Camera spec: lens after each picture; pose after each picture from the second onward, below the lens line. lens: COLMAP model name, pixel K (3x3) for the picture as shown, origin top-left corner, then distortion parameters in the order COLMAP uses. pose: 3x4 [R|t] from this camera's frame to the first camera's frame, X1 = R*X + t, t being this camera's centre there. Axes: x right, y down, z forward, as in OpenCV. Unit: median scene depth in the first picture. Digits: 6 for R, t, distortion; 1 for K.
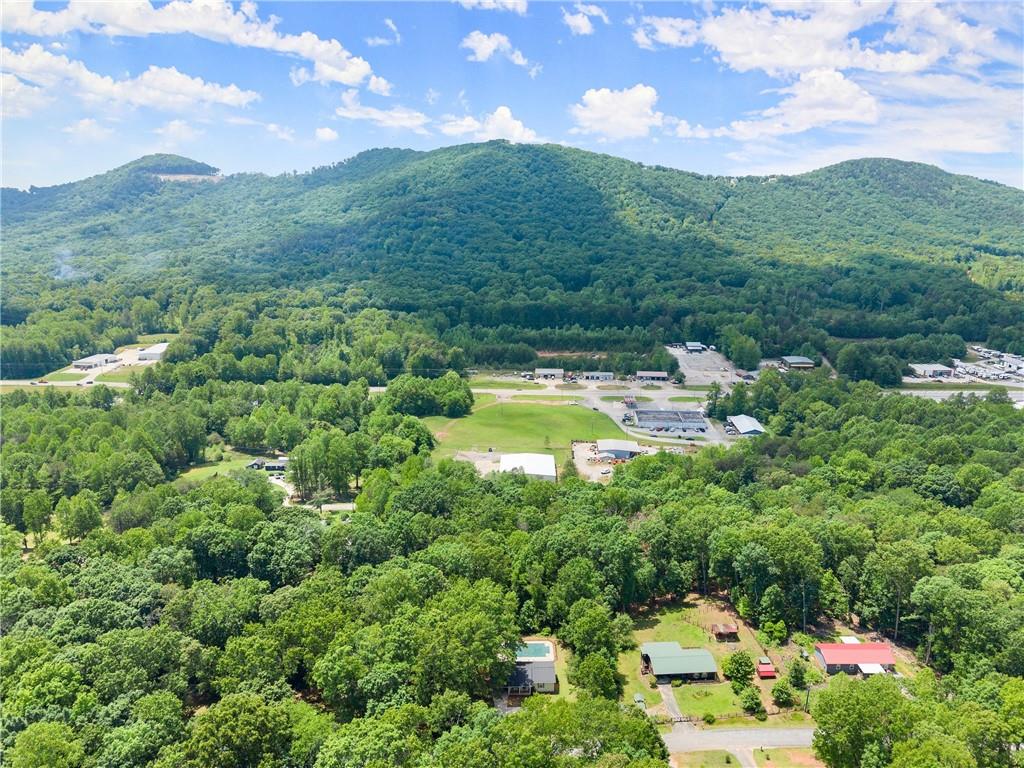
lens RADIAL K [[669.1, 0, 511.3], [0, 669.1, 403.7], [0, 0, 1]] dist [0.053048, -0.064187]
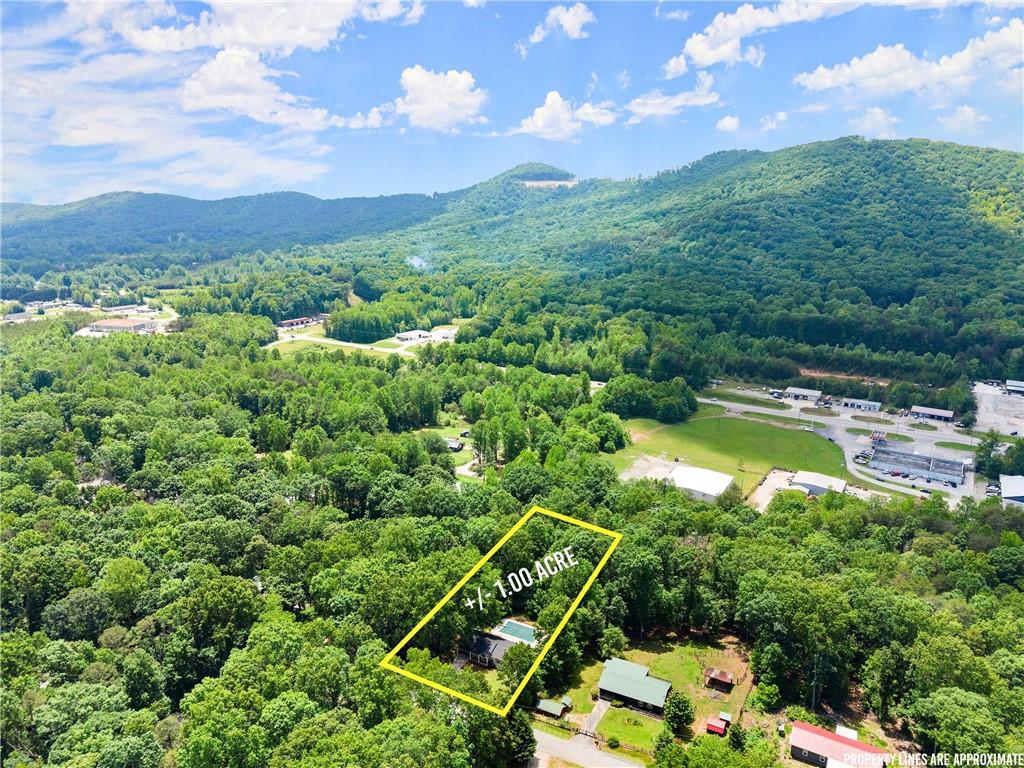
lens RADIAL K [[676.3, 0, 510.2], [0, 676.3, 387.6], [0, 0, 1]] dist [0.030014, -0.027754]
pose [[0.871302, 0.130178, -0.473167, 0.133709], [-0.143503, 0.989617, 0.008014, -0.004598], [0.469298, 0.060918, 0.880936, 0.012045]]
